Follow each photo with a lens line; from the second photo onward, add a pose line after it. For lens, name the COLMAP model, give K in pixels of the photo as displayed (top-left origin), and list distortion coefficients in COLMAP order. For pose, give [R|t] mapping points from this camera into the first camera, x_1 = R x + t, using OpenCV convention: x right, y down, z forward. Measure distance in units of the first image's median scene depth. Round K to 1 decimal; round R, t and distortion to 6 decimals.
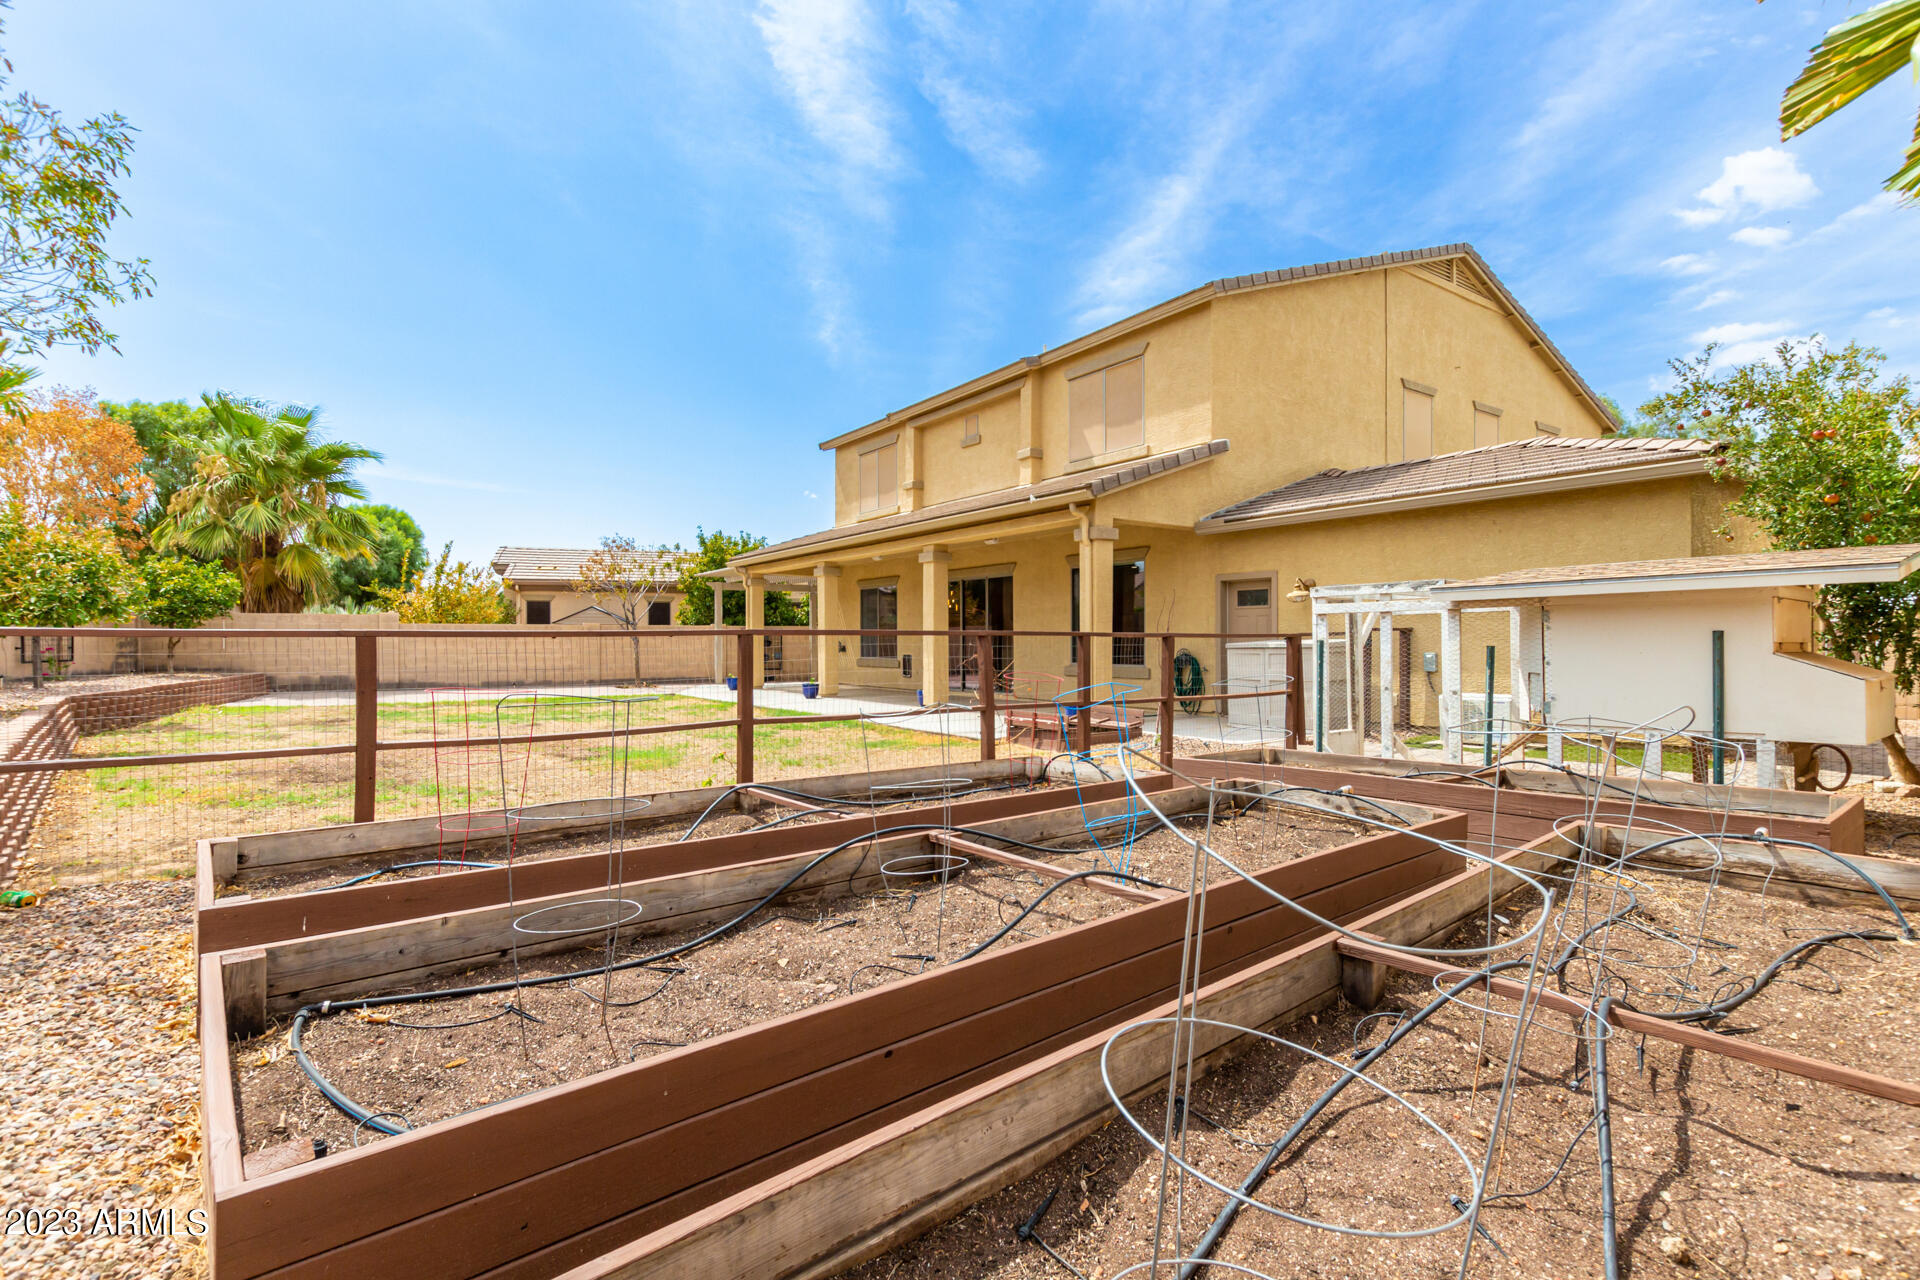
lens RADIAL K [[921.4, 0, 920.0], [0, 921.4, 636.6], [0, 0, 1]] dist [0.067341, -0.000072]
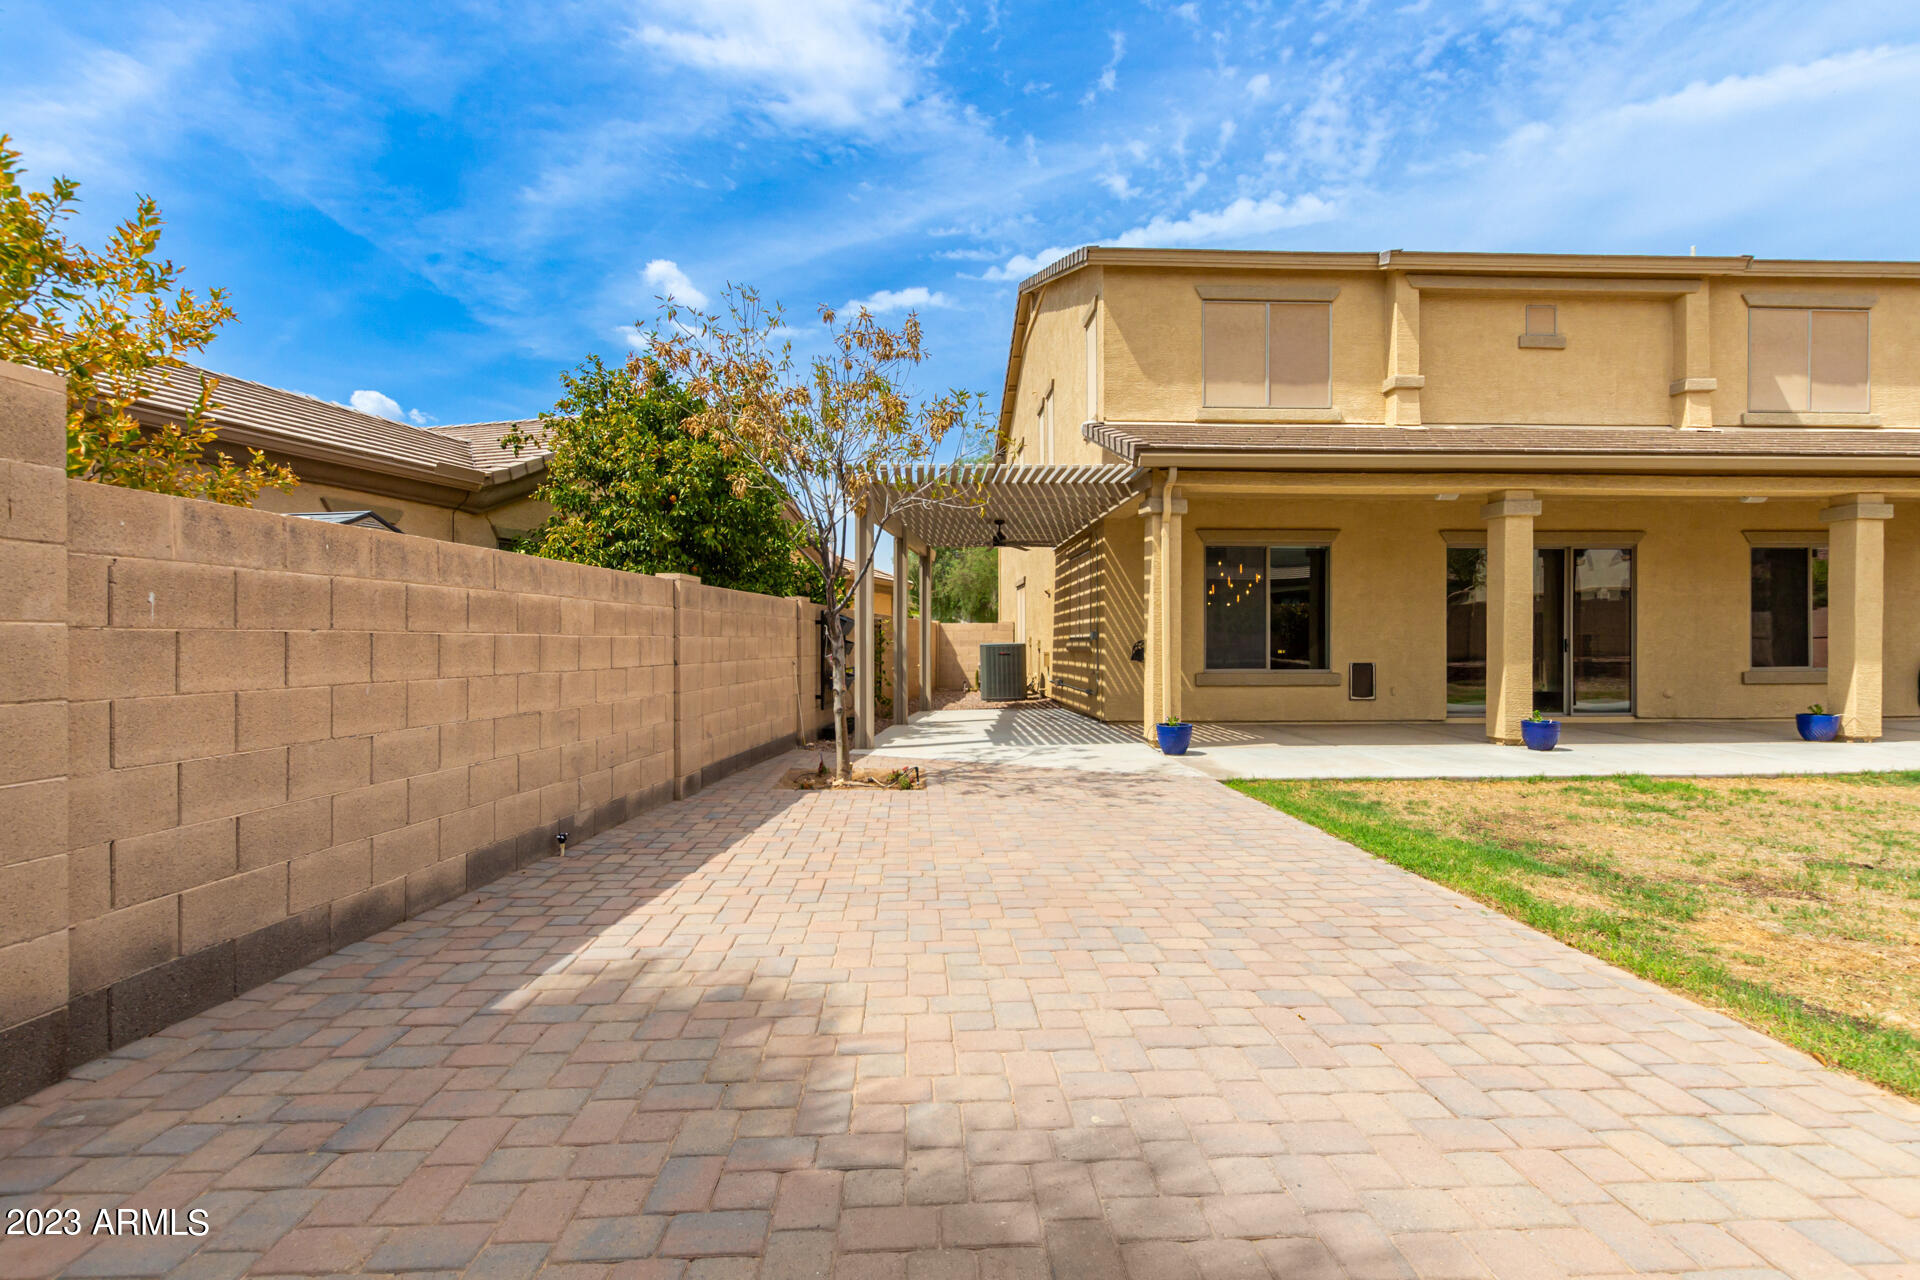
lens RADIAL K [[882.6, 0, 971.4], [0, 882.6, 638.2], [0, 0, 1]] dist [0.009007, -0.004261]
pose [[0.507932, 0.004352, 0.861386, -0.628191], [-0.004852, 0.999986, -0.002191, 0.006209], [-0.861384, -0.003067, 0.507946, 0.914002]]
